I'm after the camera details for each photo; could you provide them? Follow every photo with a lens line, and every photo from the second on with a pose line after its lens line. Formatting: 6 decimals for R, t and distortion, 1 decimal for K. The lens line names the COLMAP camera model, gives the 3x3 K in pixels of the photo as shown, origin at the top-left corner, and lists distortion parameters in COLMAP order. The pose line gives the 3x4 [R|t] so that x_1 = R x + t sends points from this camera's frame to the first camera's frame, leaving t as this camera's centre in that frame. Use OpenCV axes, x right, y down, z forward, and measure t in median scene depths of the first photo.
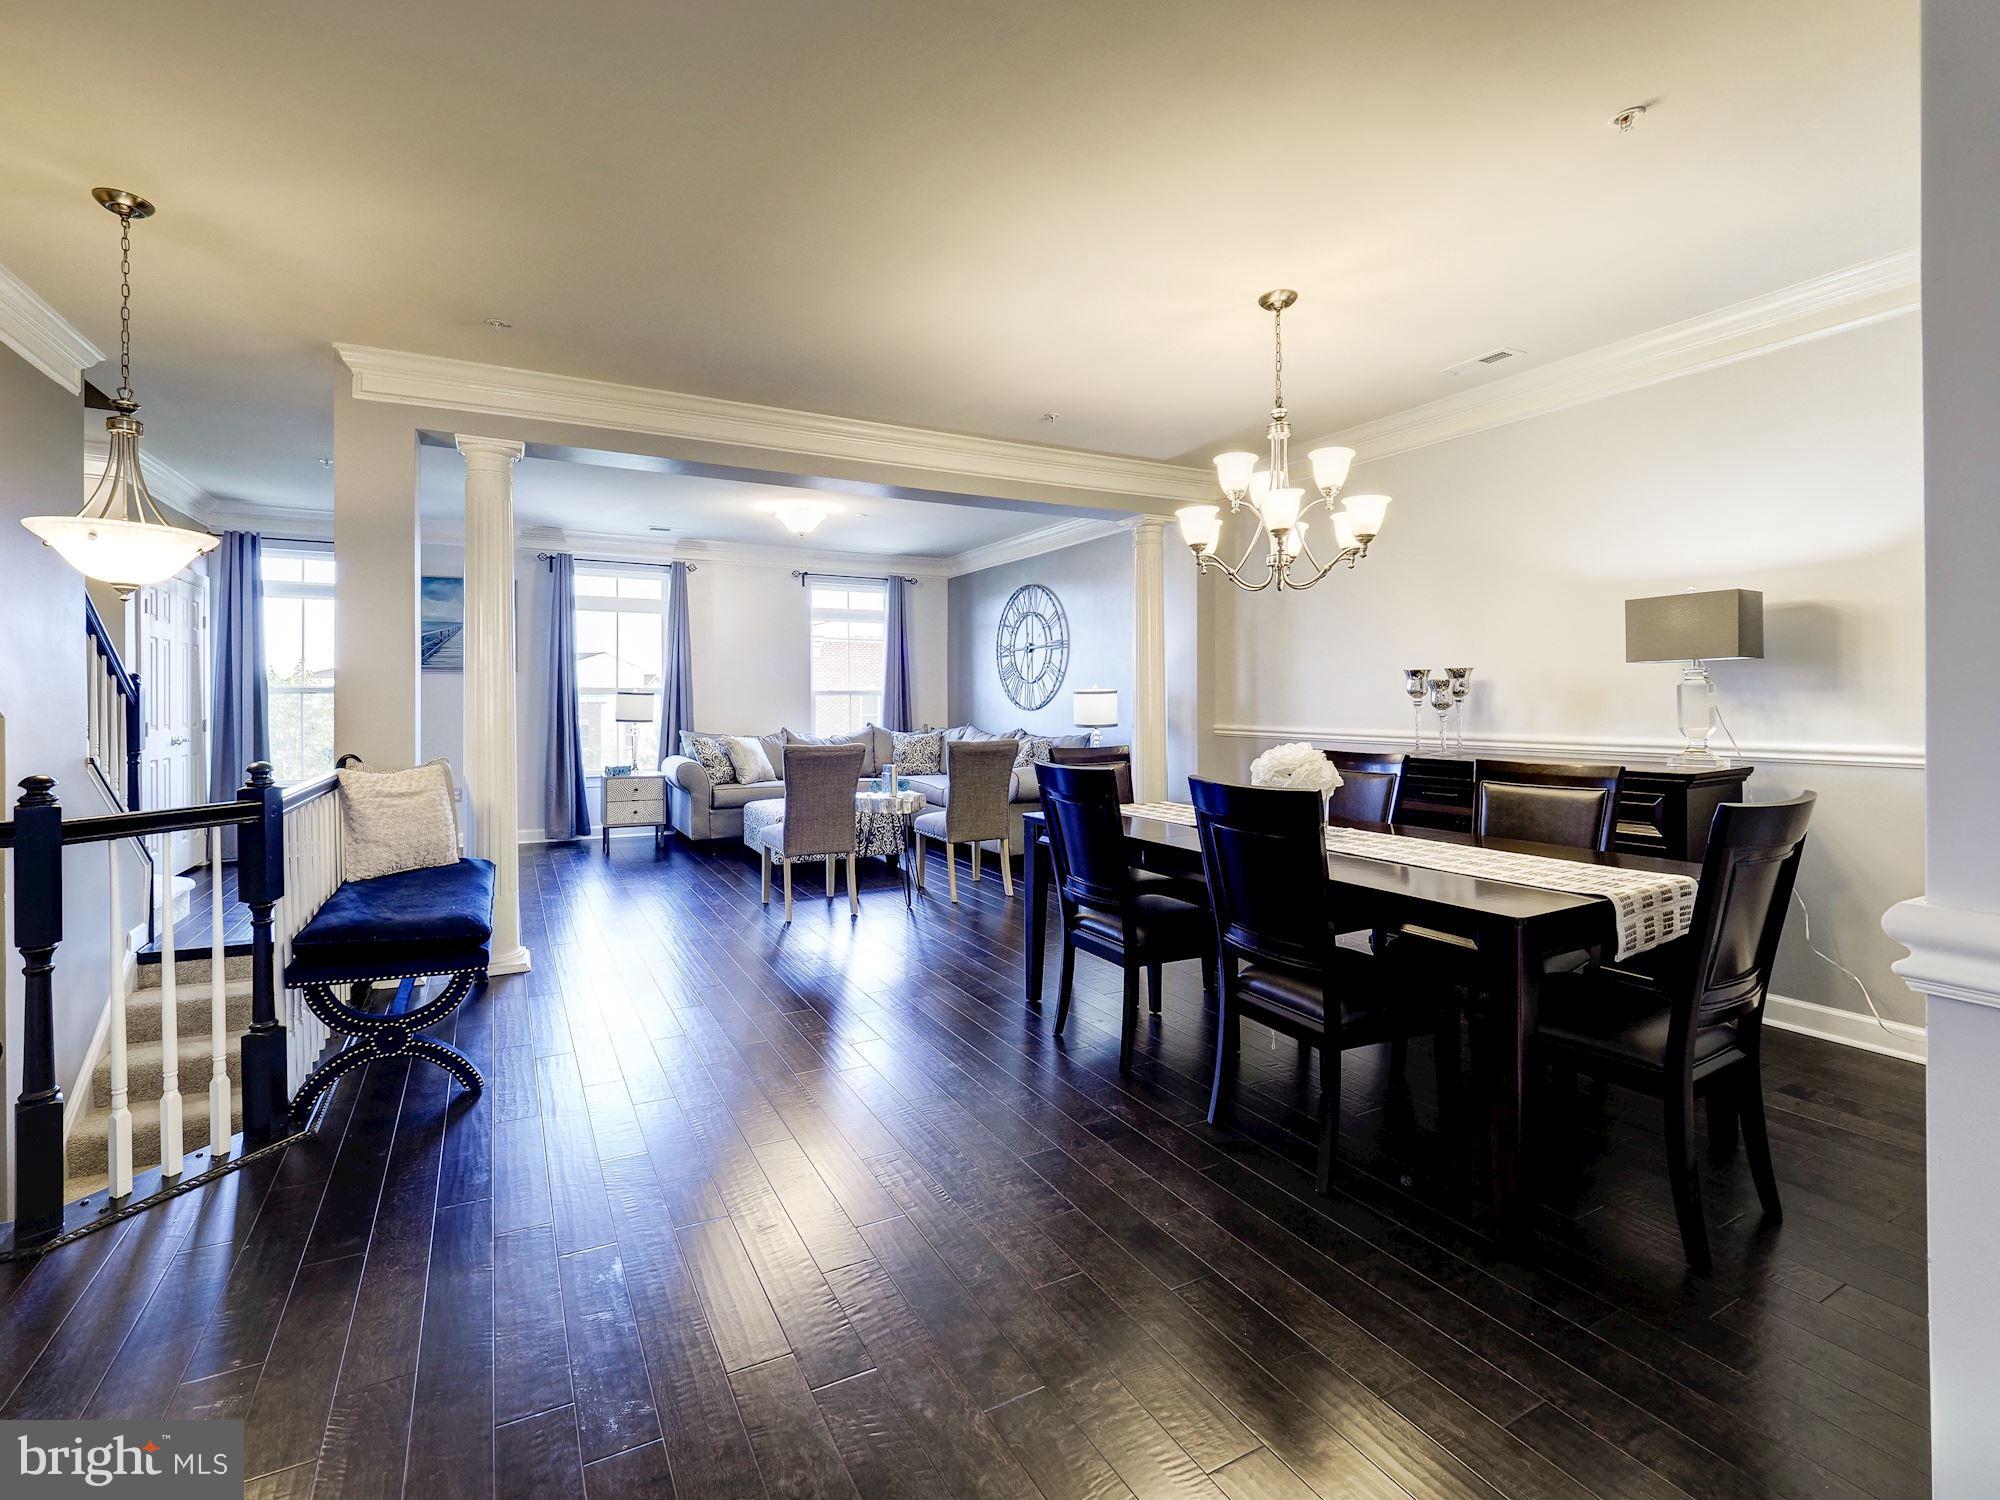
lens RADIAL K [[914.7, 0, 1000.1], [0, 914.7, 709.3], [0, 0, 1]] dist [-0.023586, -0.000229]
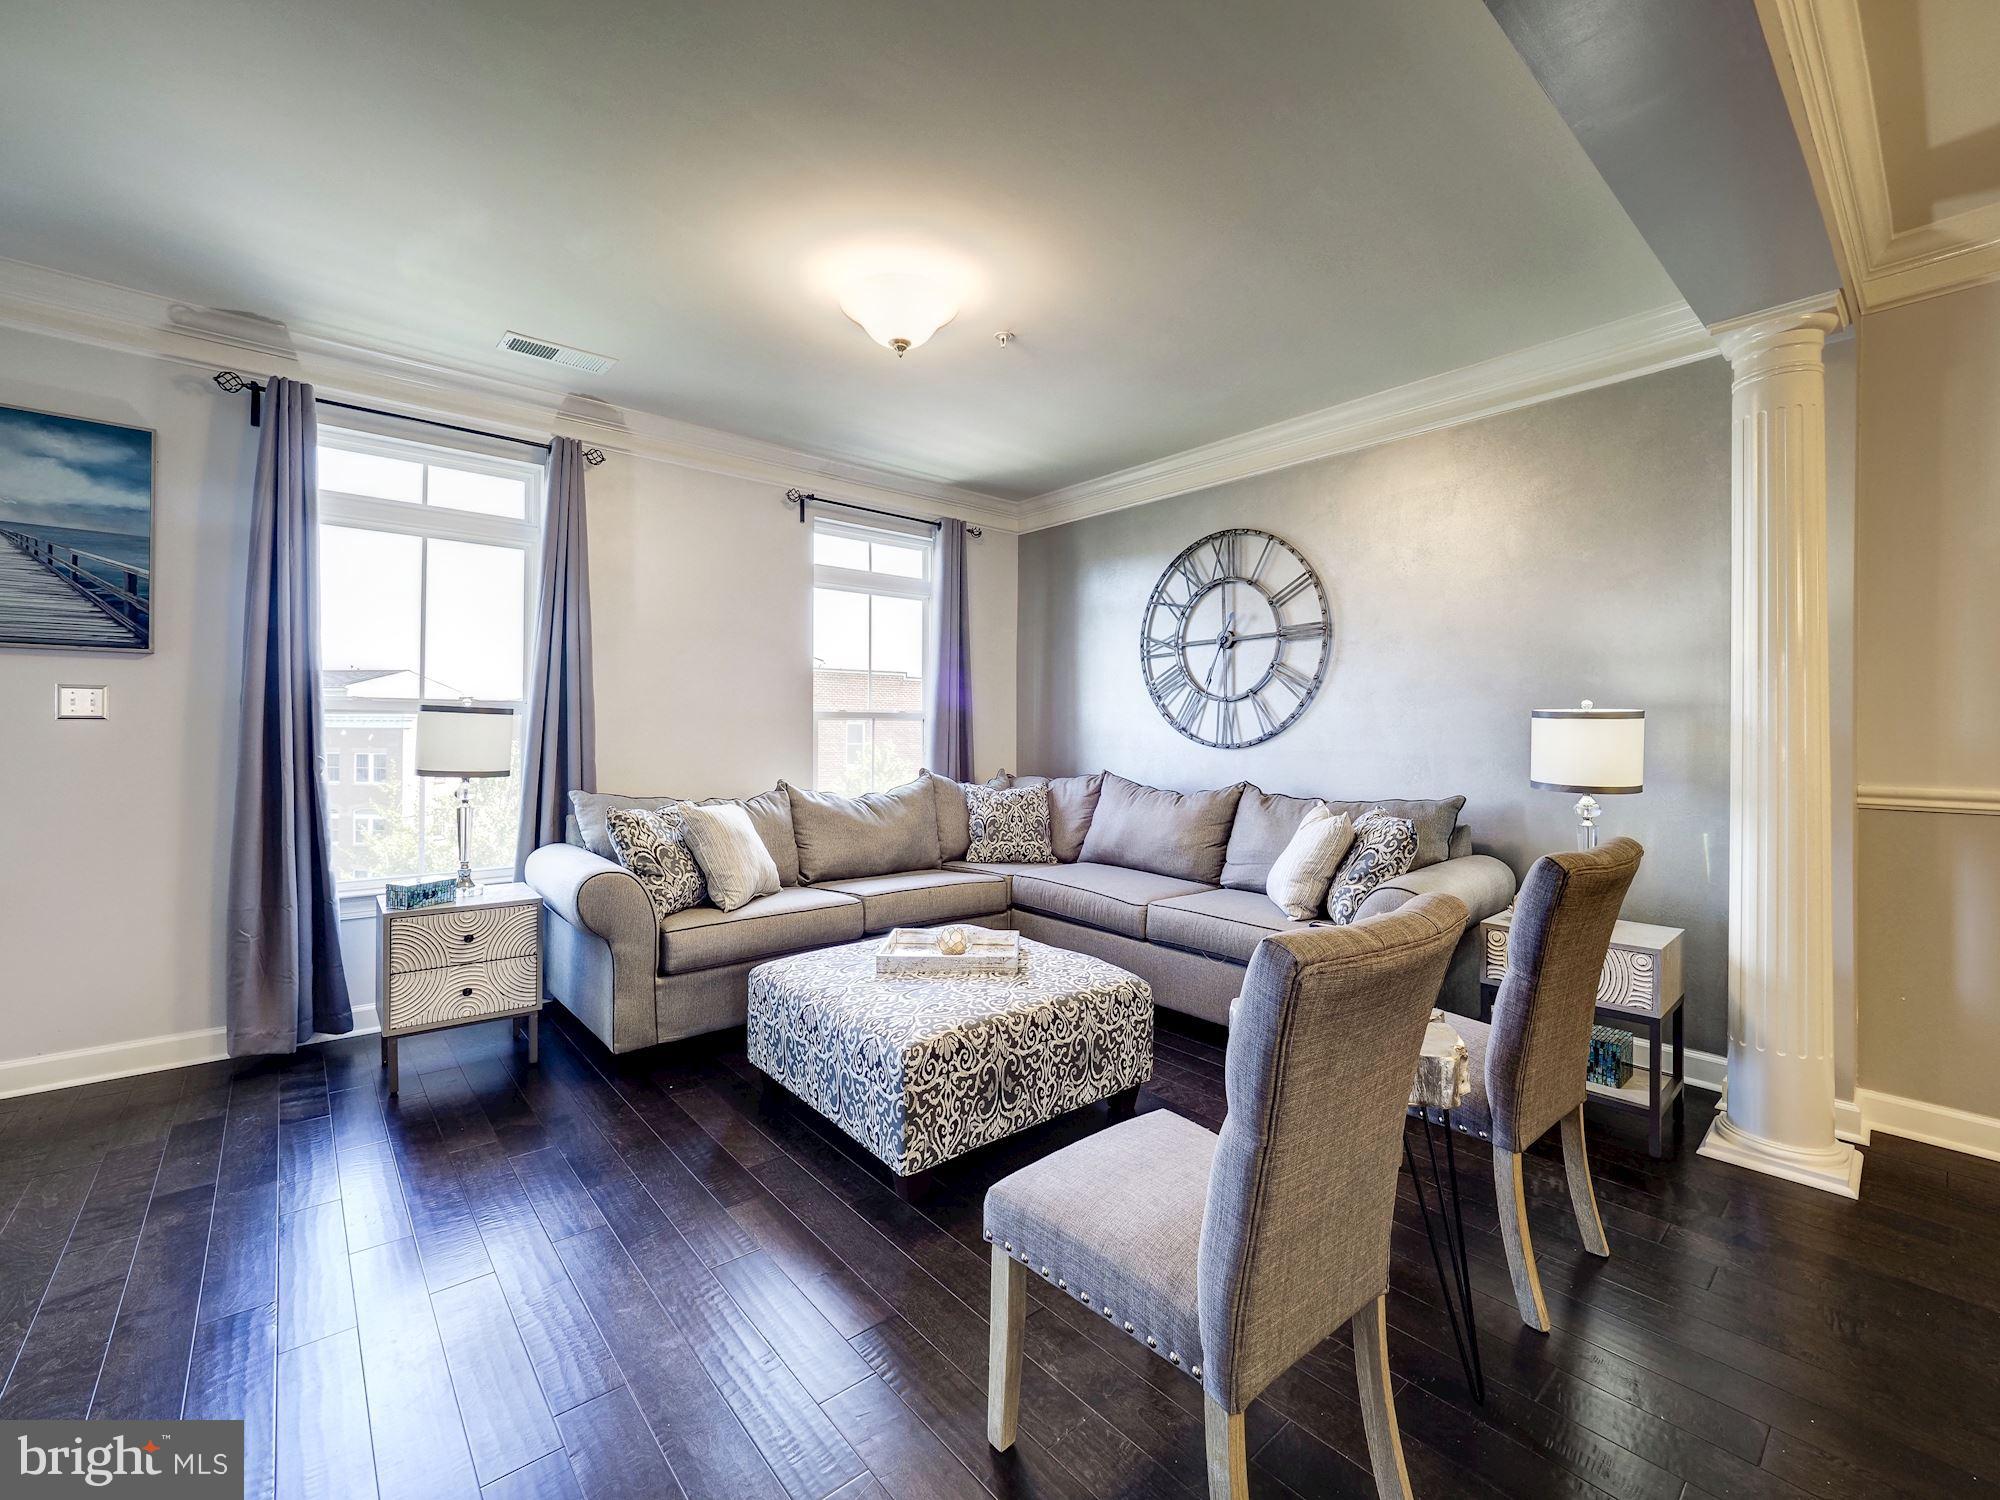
lens RADIAL K [[834.3, 0, 996.6], [0, 834.3, 727.2], [0, 0, 1]] dist [-0.012781, 0.000021]
pose [[0.978871, 0.006910, 0.204364, -0.311353], [-0.004034, 0.999887, -0.014487, -0.005749], [-0.204441, 0.013356, 0.978788, 0.745558]]
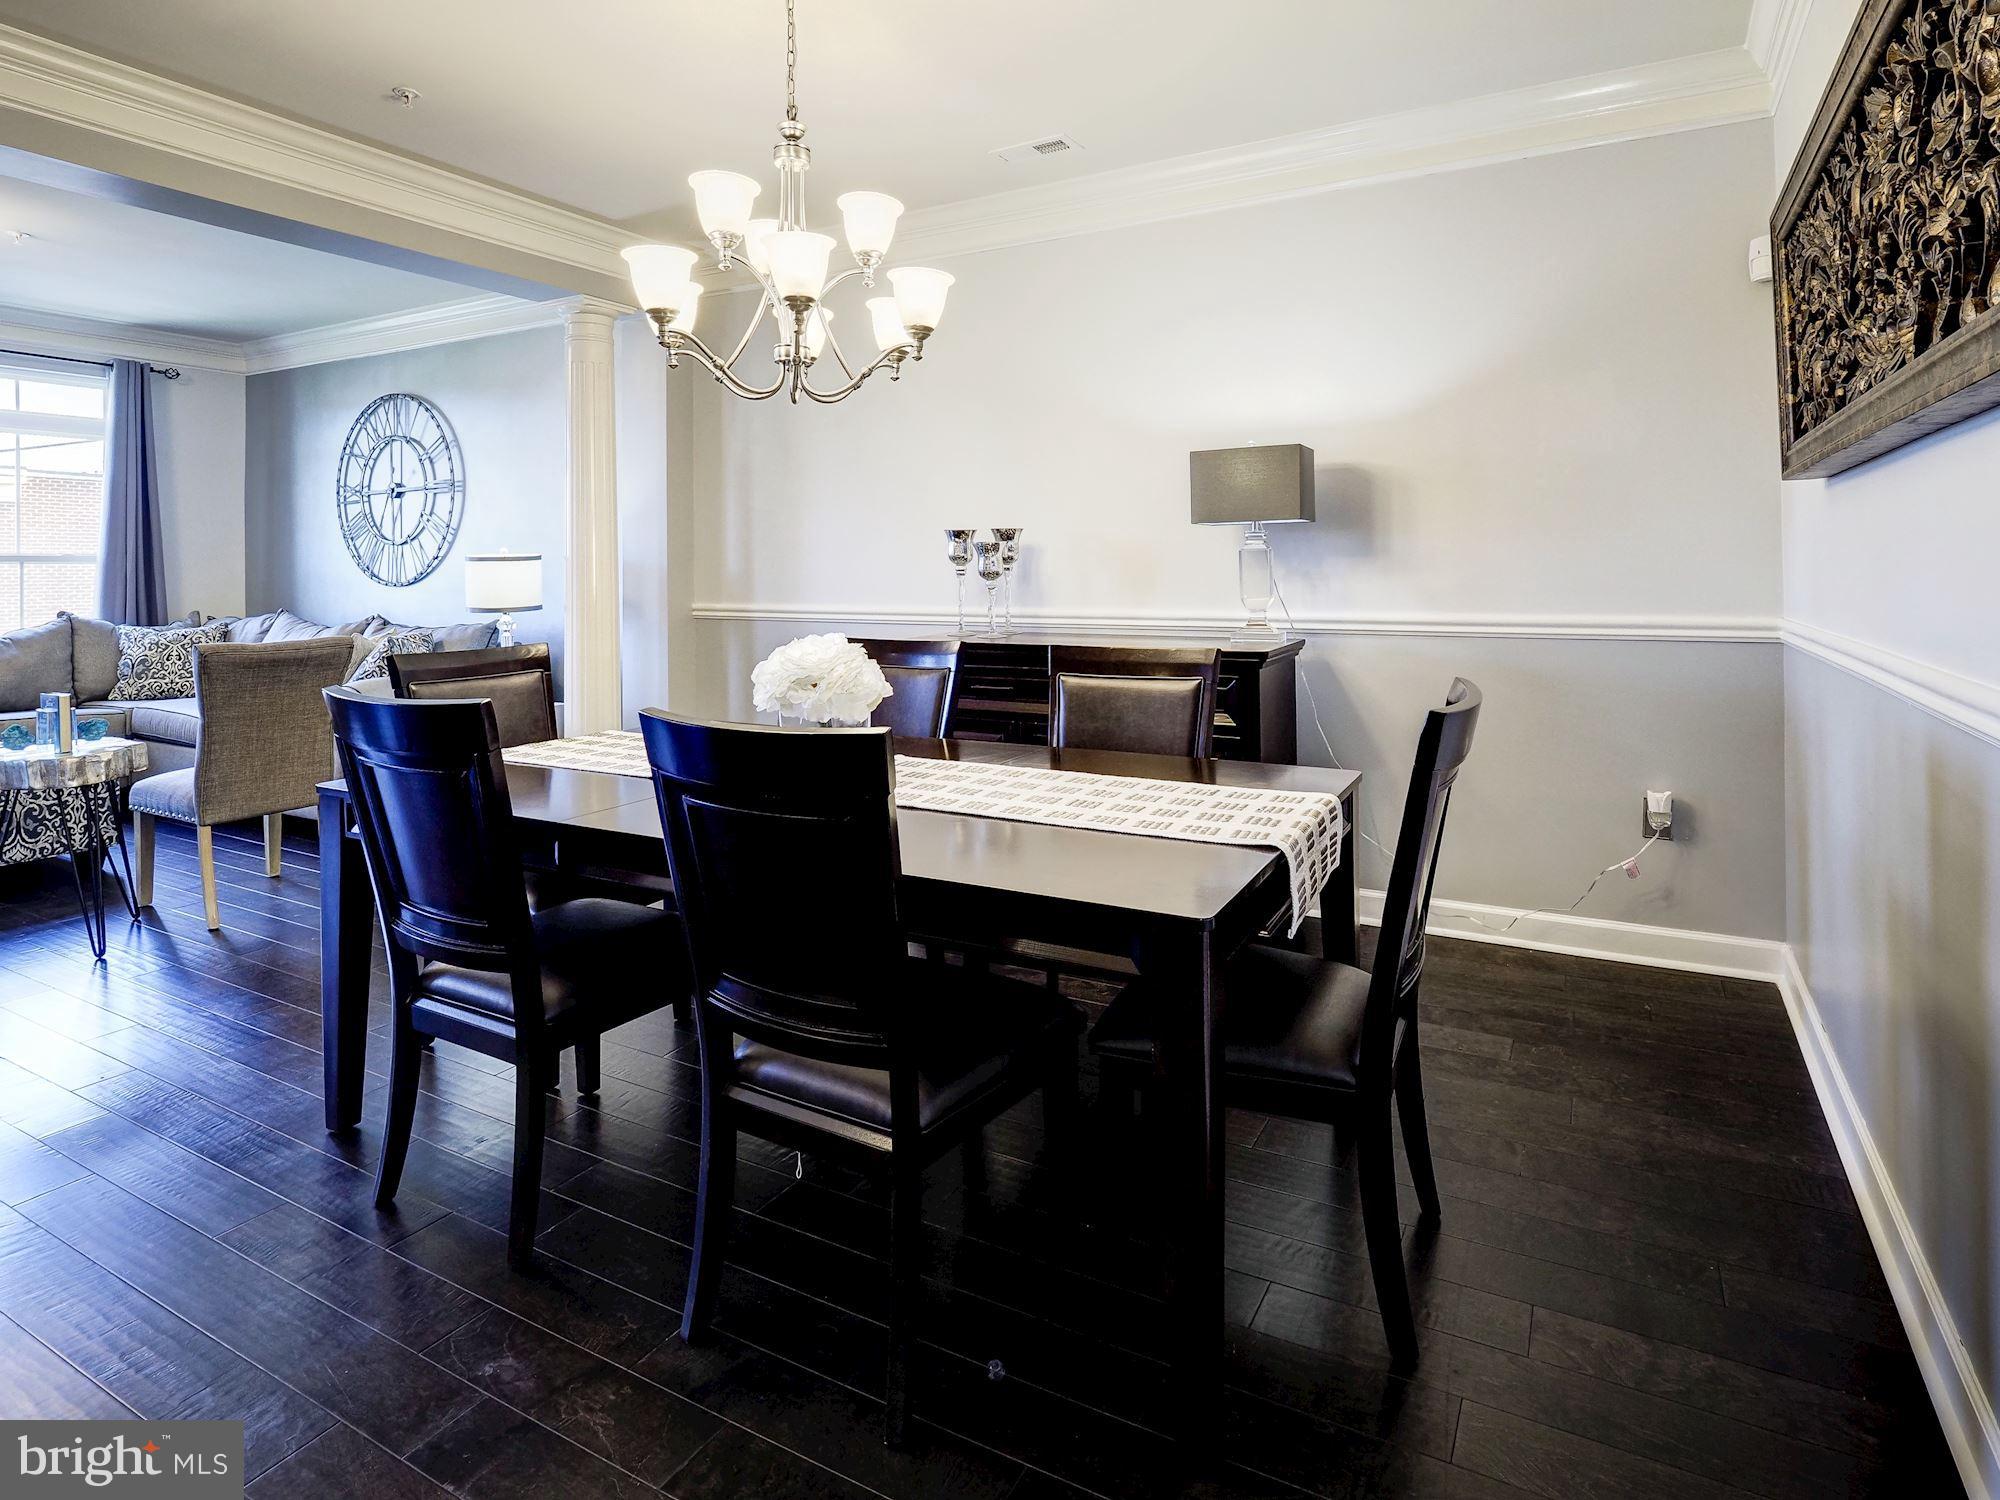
lens RADIAL K [[1031.7, 0, 1087.7], [0, 1031.7, 560.9], [0, 0, 1]] dist [-0.001934, -0.001330]
pose [[0.827992, 0.000892, 0.560739, 0.040815], [0.009631, 0.999829, -0.015813, -0.001014], [-0.560657, 0.018493, 0.827841, 0.168333]]
